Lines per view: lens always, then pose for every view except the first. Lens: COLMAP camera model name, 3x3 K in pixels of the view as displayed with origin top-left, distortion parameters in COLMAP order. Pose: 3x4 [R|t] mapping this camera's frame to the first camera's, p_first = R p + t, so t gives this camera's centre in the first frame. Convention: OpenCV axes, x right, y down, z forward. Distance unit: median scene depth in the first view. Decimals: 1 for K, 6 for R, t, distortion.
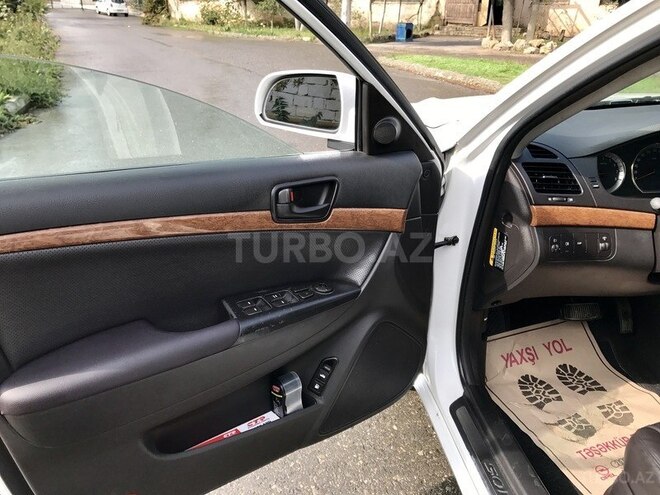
lens RADIAL K [[540.6, 0, 330.3], [0, 540.6, 249.8], [0, 0, 1]] dist [-0.010597, 0.006588]
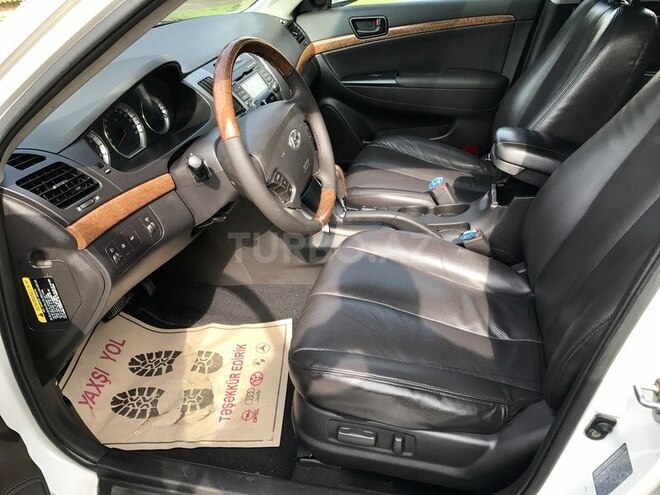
lens RADIAL K [[540.6, 0, 329.8], [0, 540.6, 246.2], [0, 0, 1]] dist [-0.010597, 0.006588]
pose [[0.360159, -0.495637, 0.790335, -0.076374], [0.438120, 0.837814, 0.325759, -0.107042], [-0.823612, 0.228936, 0.518894, 0.233399]]
